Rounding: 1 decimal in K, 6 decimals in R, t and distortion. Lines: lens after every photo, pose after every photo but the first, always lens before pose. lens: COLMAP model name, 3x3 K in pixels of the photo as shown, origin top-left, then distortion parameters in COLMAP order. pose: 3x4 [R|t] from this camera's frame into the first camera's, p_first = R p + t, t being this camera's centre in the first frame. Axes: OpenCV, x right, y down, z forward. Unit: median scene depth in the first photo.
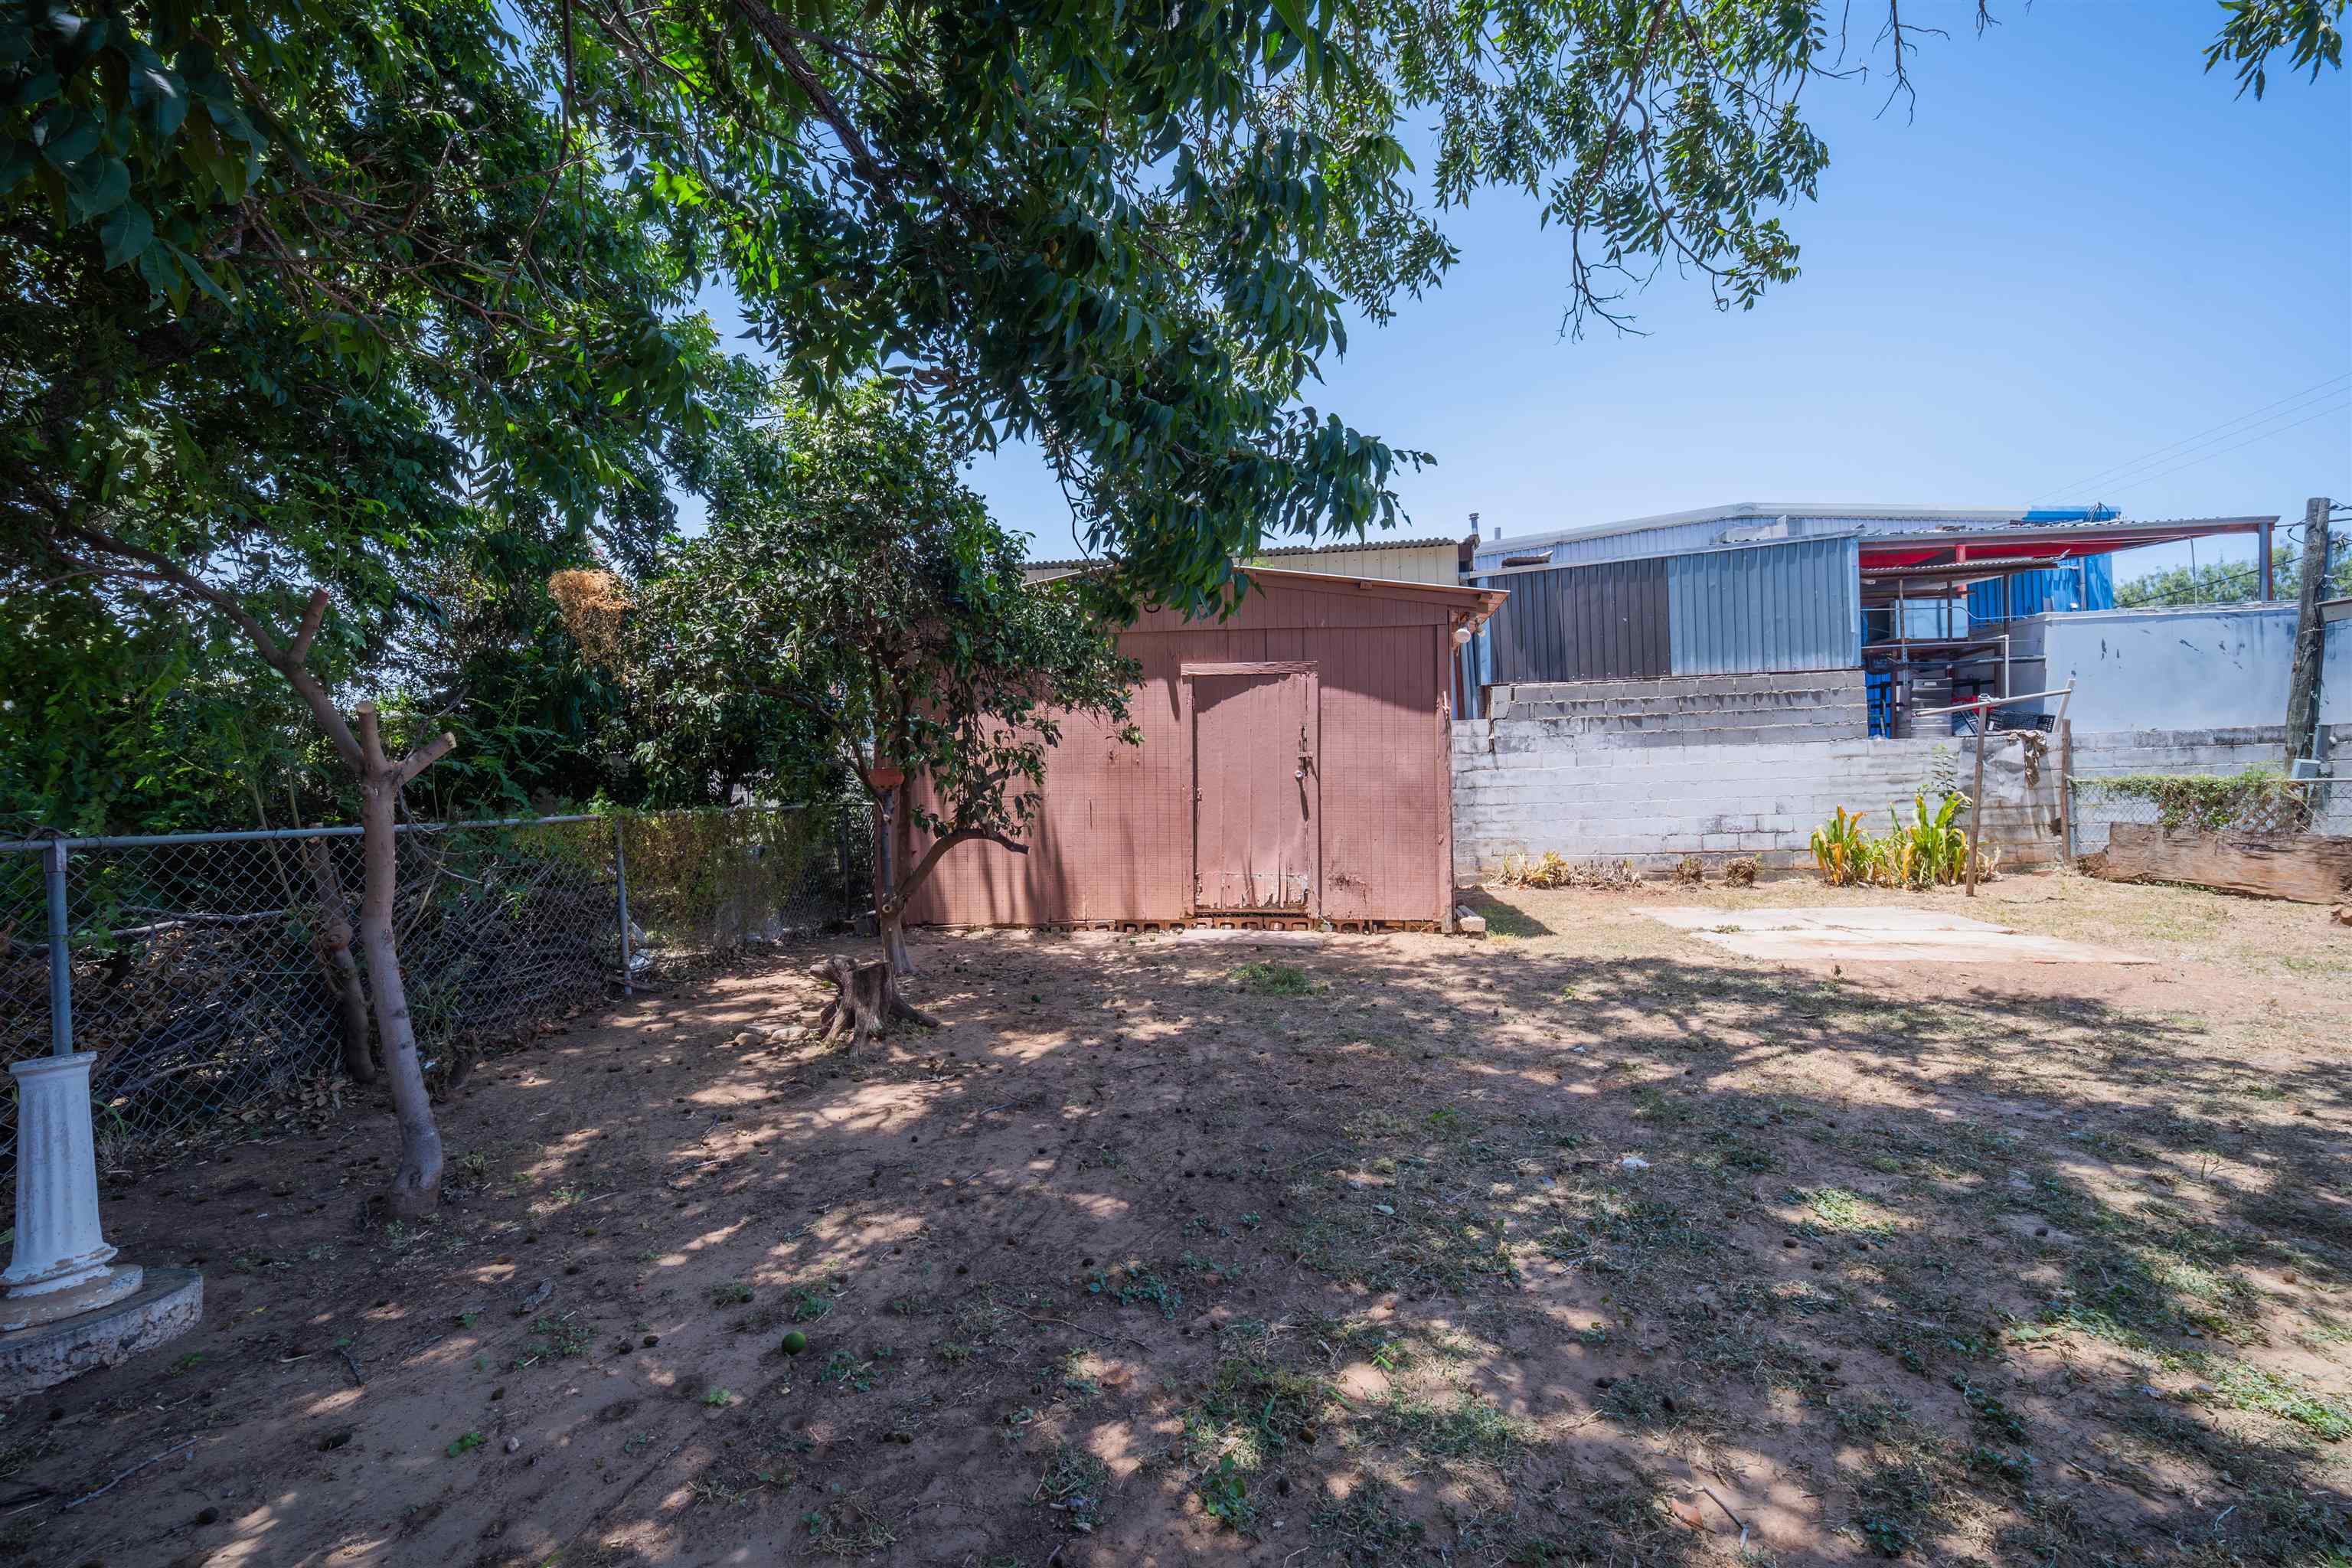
lens RADIAL K [[980.3, 0, 1176.0], [0, 980.3, 784.0], [0, 0, 1]] dist [0.001013, -0.003327]
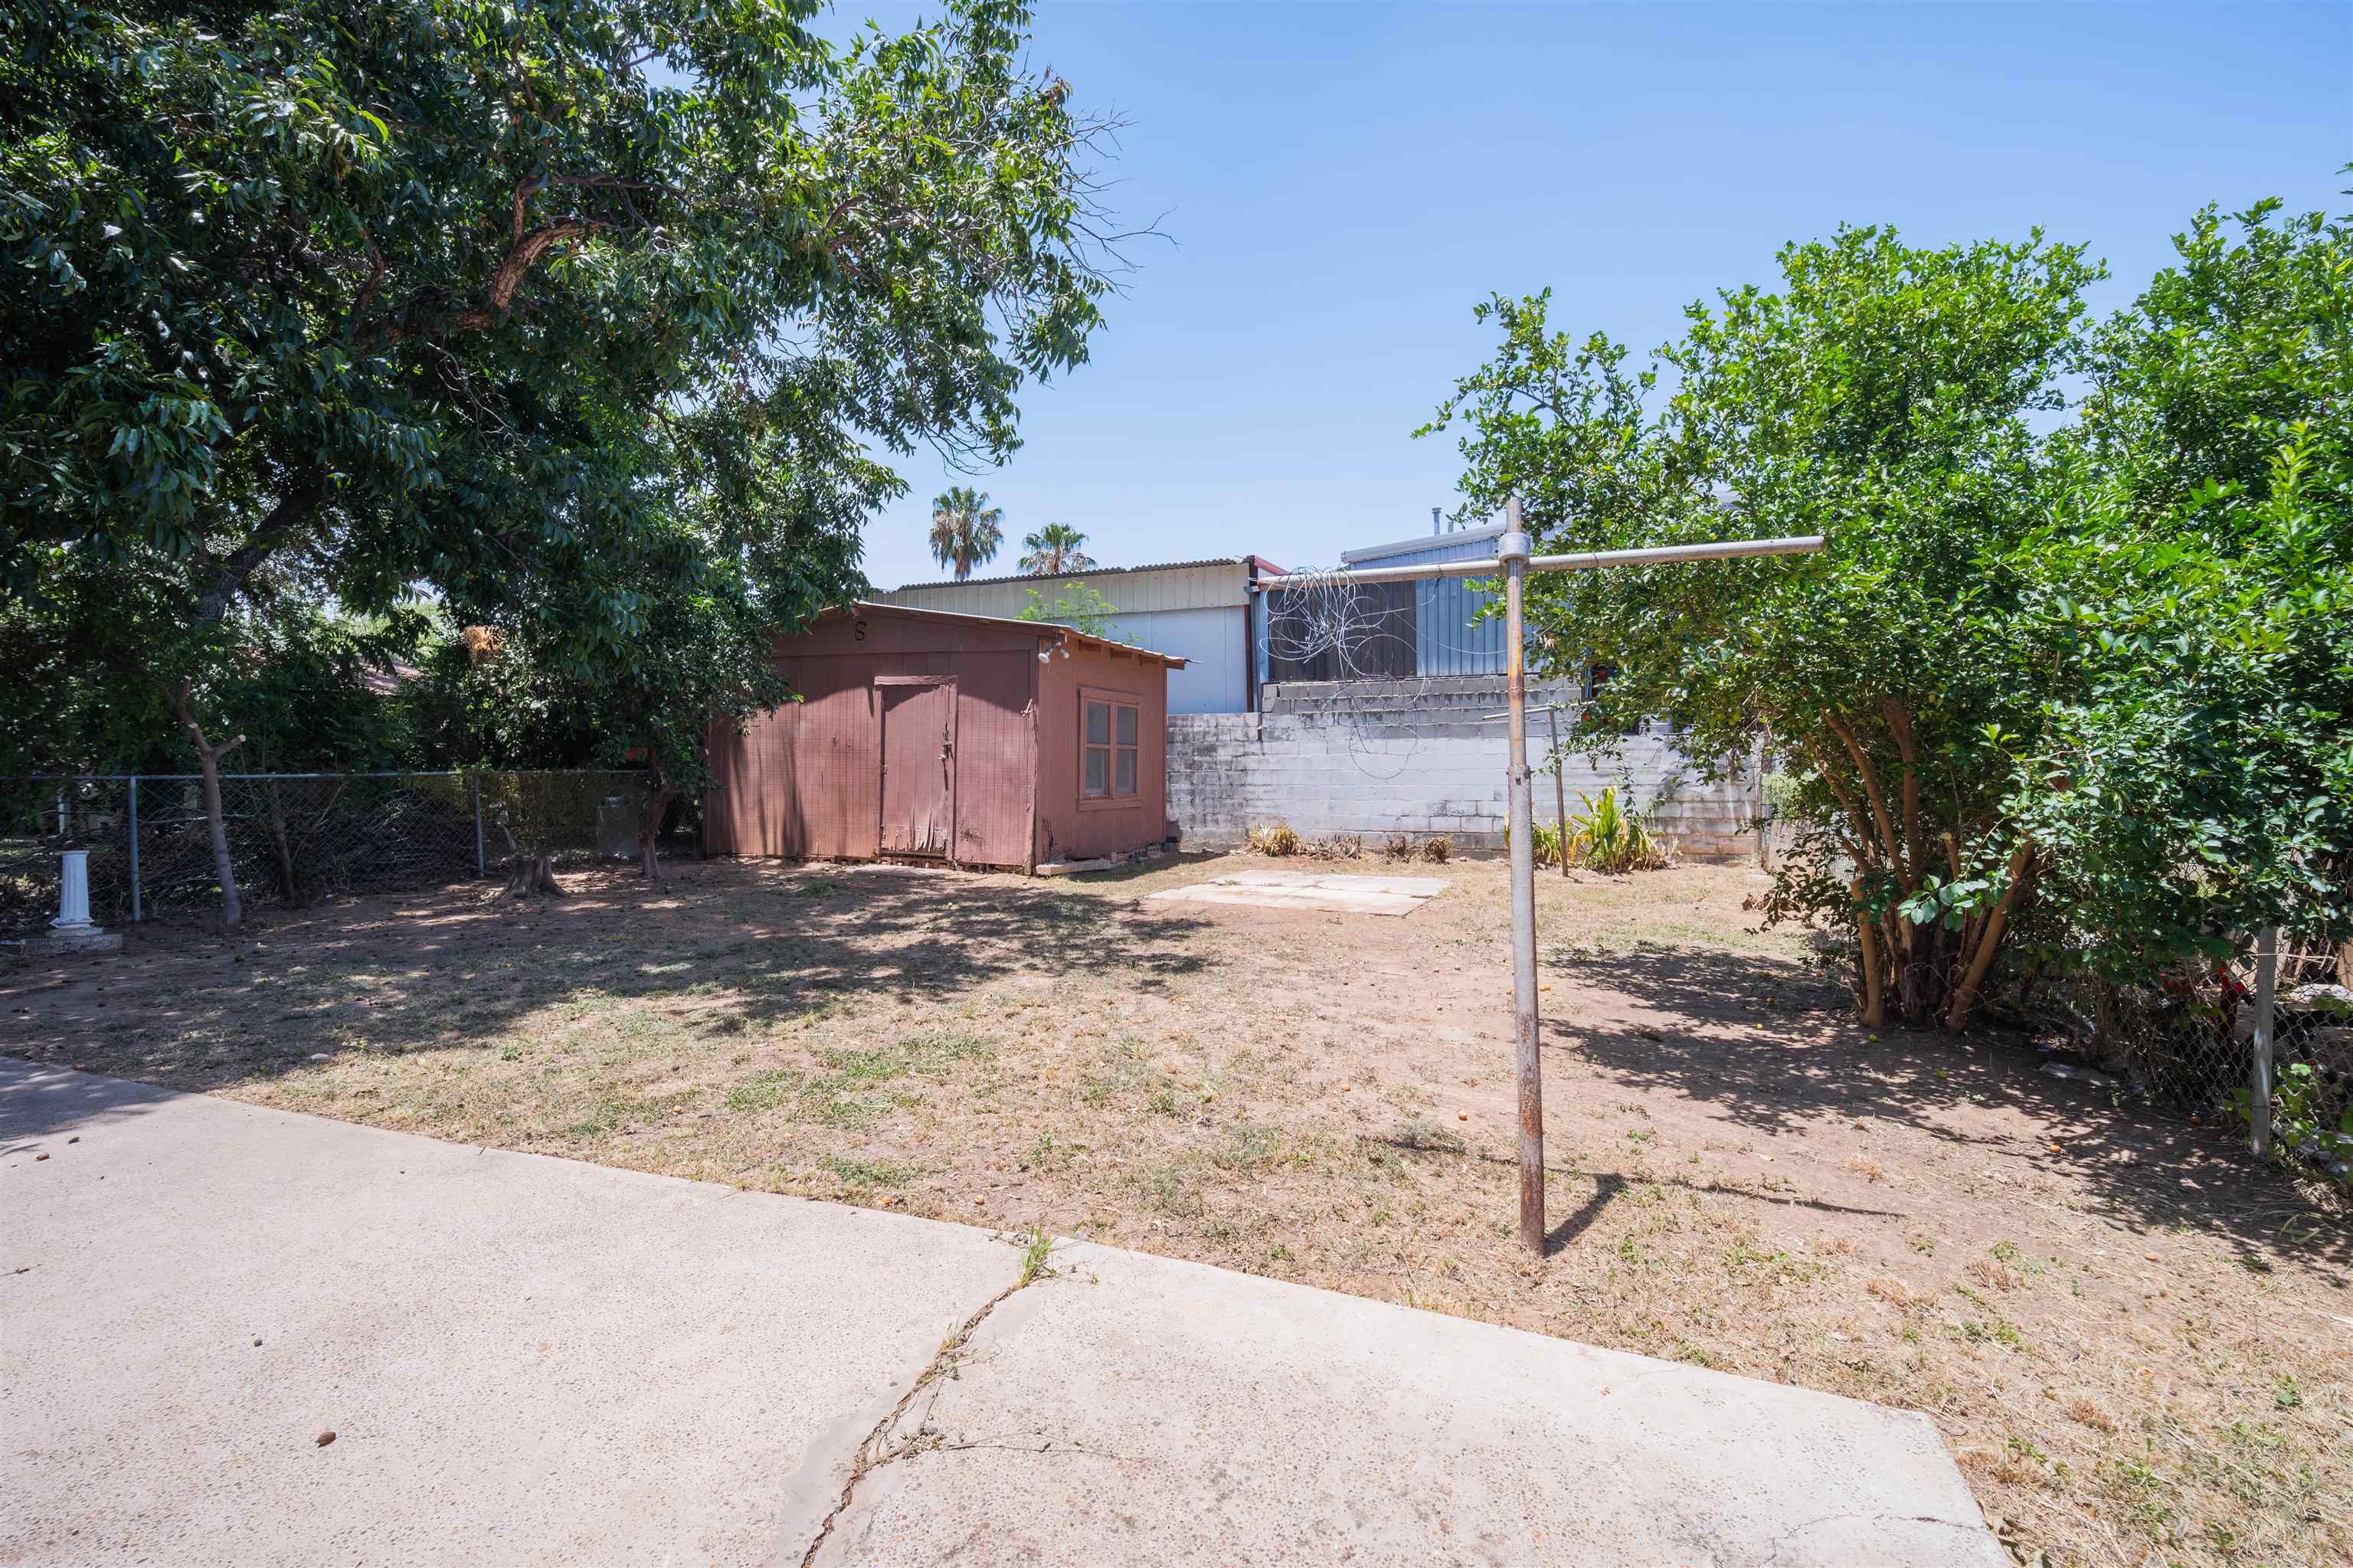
lens RADIAL K [[1025.6, 0, 1183.7], [0, 1025.6, 778.7], [0, 0, 1]] dist [0.000449, -0.000389]
pose [[0.968336, 0.028449, -0.248026, 0.582424], [-0.022749, 0.999408, 0.025817, -0.017626], [0.248613, -0.019357, 0.968409, -0.235307]]
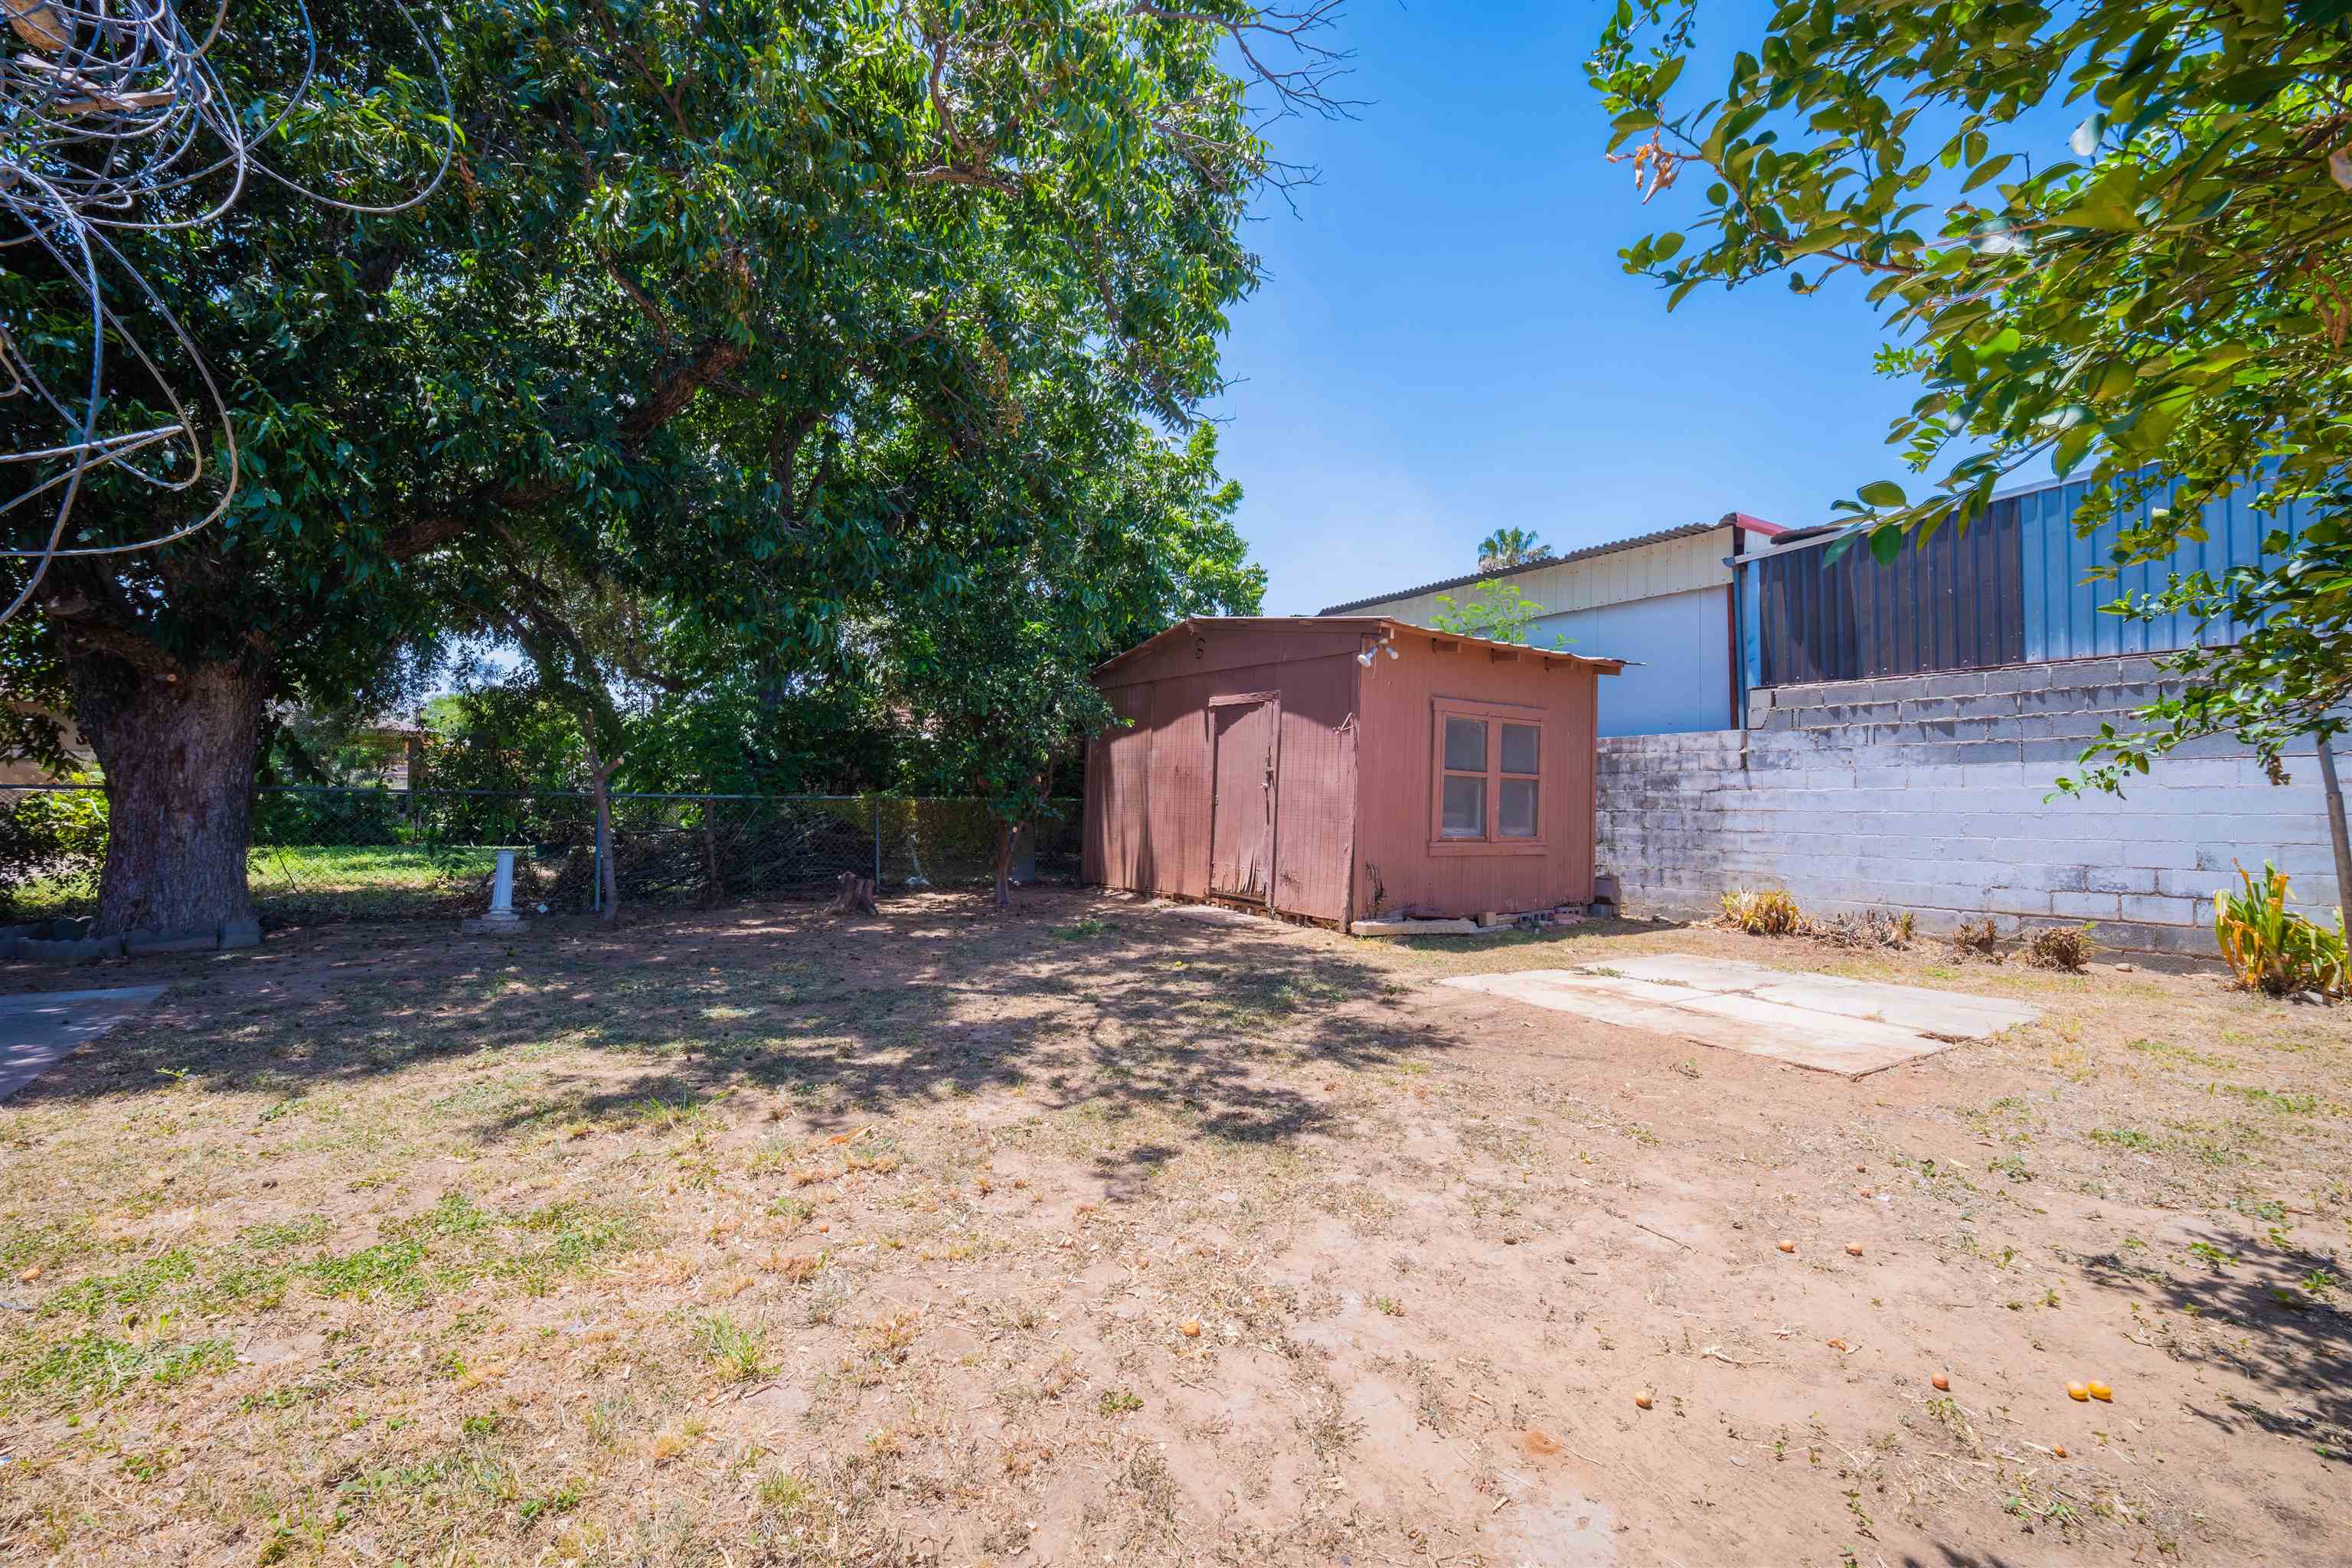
lens RADIAL K [[959.2, 0, 1179.8], [0, 959.2, 784.5], [0, 0, 1]] dist [-0.003475, -0.001352]
pose [[0.669895, 0.020087, -0.742184, 0.654747], [-0.028568, 0.999591, 0.001269, -0.007037], [0.741906, 0.020352, 0.670195, 0.098087]]
